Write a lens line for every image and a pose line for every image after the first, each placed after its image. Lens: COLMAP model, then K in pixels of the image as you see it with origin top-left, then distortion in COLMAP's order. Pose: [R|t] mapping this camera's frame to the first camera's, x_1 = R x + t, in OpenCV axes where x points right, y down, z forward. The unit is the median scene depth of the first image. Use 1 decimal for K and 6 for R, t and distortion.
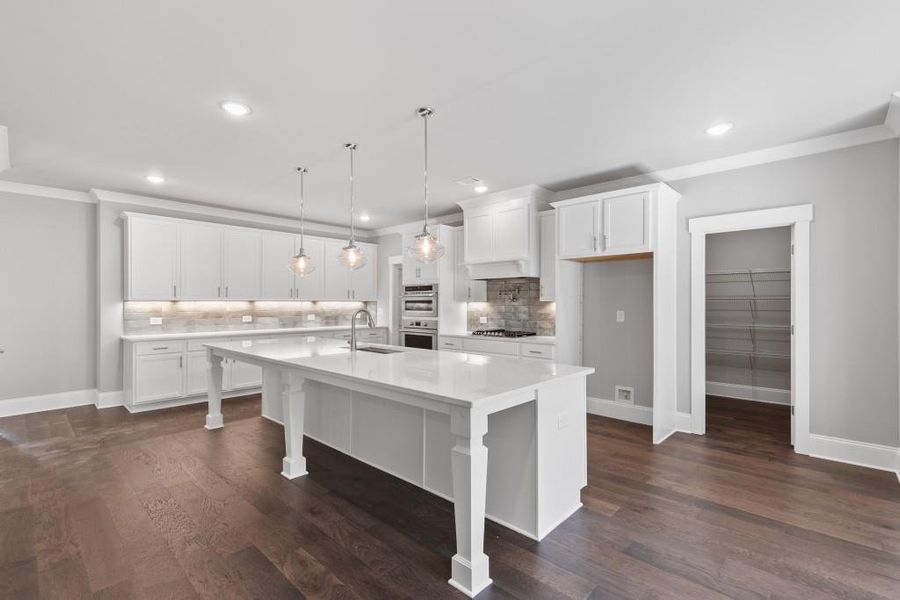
lens RADIAL K [[411.0, 0, 450.0], [0, 411.0, 300.0], [0, 0, 1]] dist [0.000161, 0.000232]
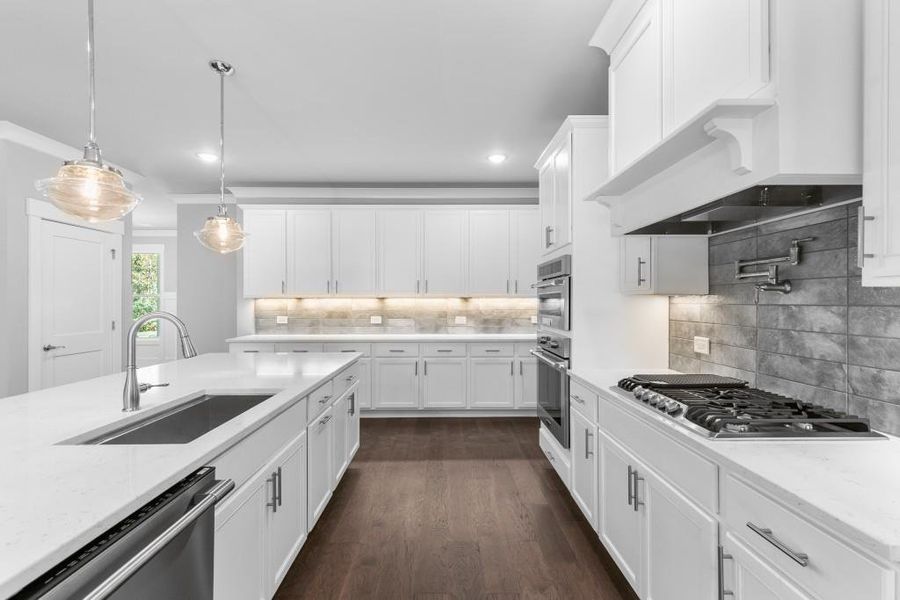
lens RADIAL K [[410.4, 0, 450.0], [0, 410.4, 300.0], [0, 0, 1]] dist [0.033655, 0.000068]
pose [[0.696717, -0.003234, -0.717339, 0.196161], [0.007320, 0.999970, 0.002602, 0.006384], [0.717309, -0.007064, 0.696719, 0.596546]]
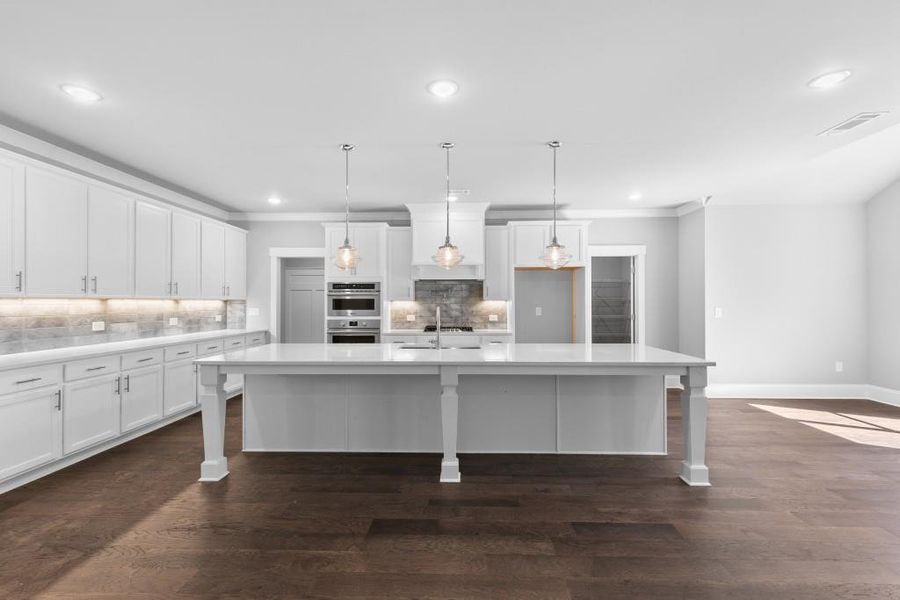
lens RADIAL K [[411.0, 0, 450.0], [0, 411.0, 300.0], [0, 0, 1]] dist [0.000161, 0.000232]
pose [[0.742916, 0.002459, 0.669380, -0.562683], [-0.003717, 0.999993, 0.000451, 0.001968], [-0.669374, -0.002823, 0.742920, 0.155971]]
